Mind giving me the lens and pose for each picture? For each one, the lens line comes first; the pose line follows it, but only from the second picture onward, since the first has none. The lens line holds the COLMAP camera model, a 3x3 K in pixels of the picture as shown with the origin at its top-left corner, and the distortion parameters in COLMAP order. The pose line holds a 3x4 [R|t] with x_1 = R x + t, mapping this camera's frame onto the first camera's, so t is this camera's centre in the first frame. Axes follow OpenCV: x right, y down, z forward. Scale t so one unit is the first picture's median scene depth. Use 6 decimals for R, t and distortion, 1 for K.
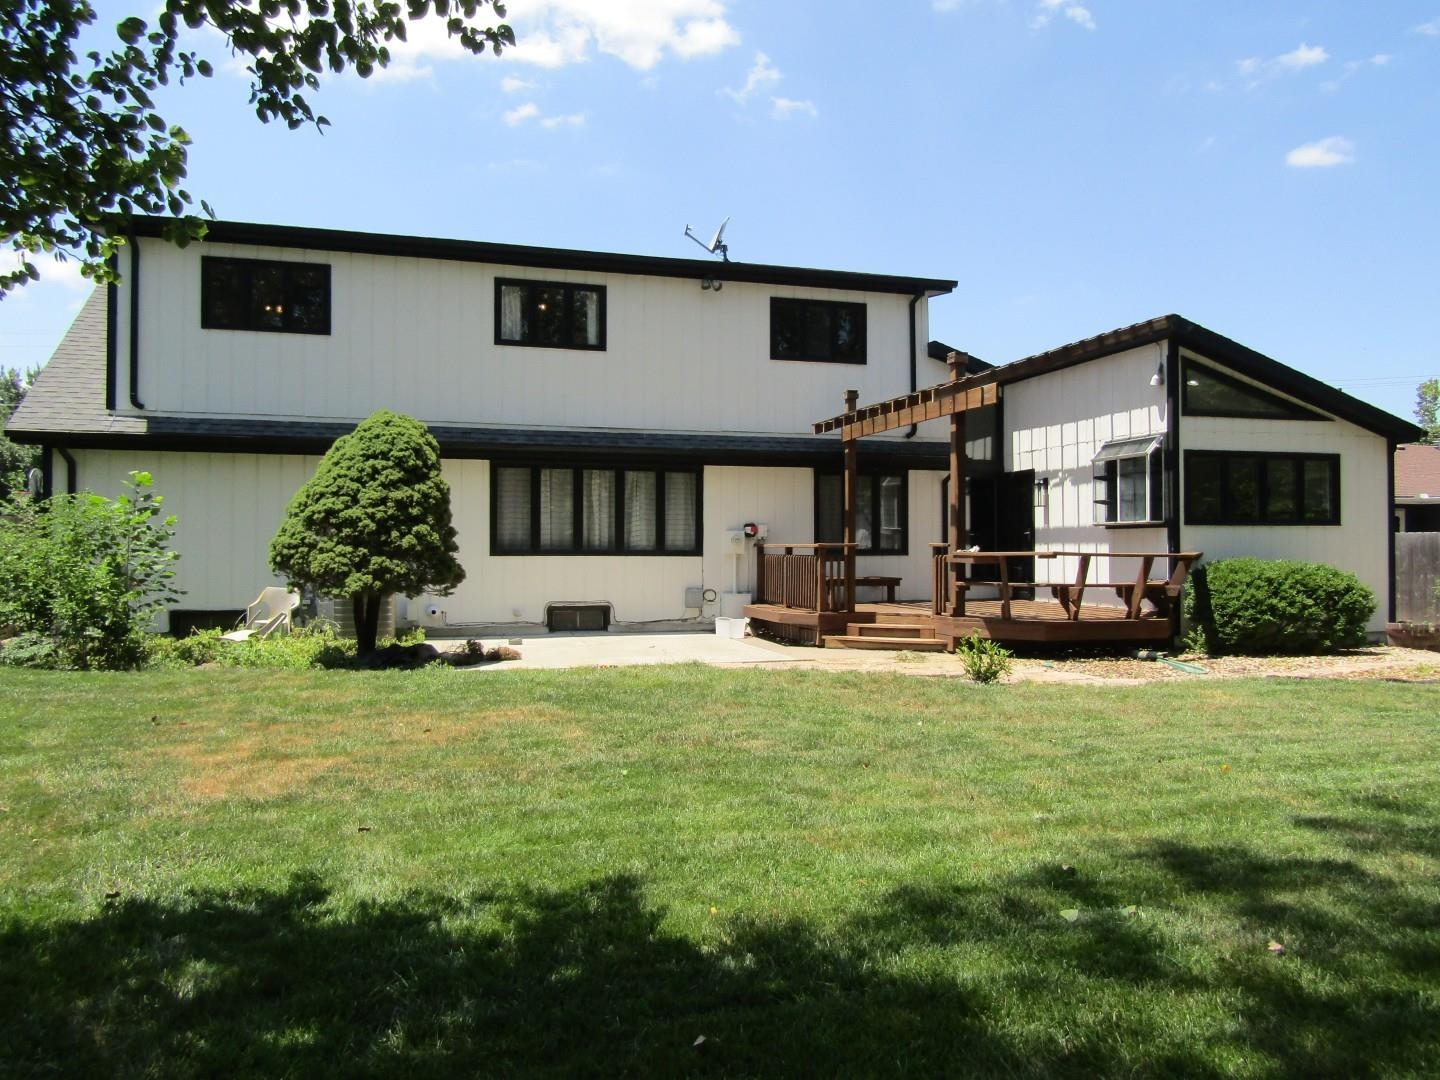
lens RADIAL K [[1016.2, 0, 720.0], [0, 1016.2, 540.0], [0, 0, 1]] dist [0.003273, 0.000284]
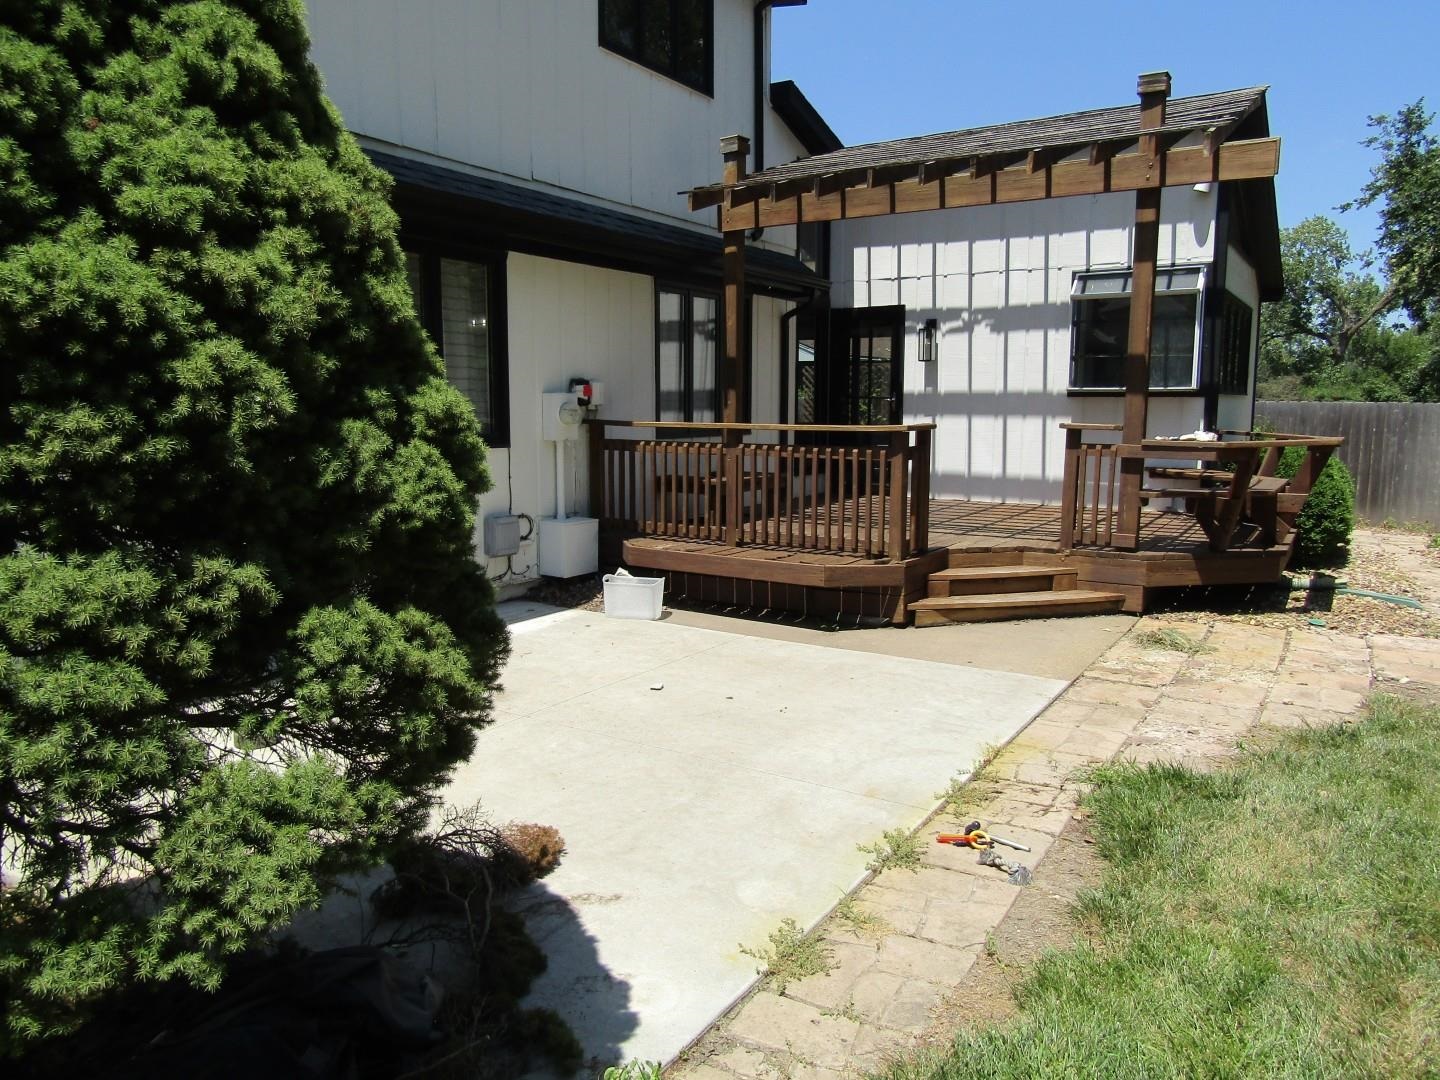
lens RADIAL K [[1016.2, 0, 720.0], [0, 1016.2, 540.0], [0, 0, 1]] dist [0.003273, 0.000284]
pose [[0.751591, -0.086449, 0.653940, -0.258737], [-0.008840, 0.989966, 0.141031, -0.008758], [-0.659570, -0.111778, 0.743286, 0.574253]]
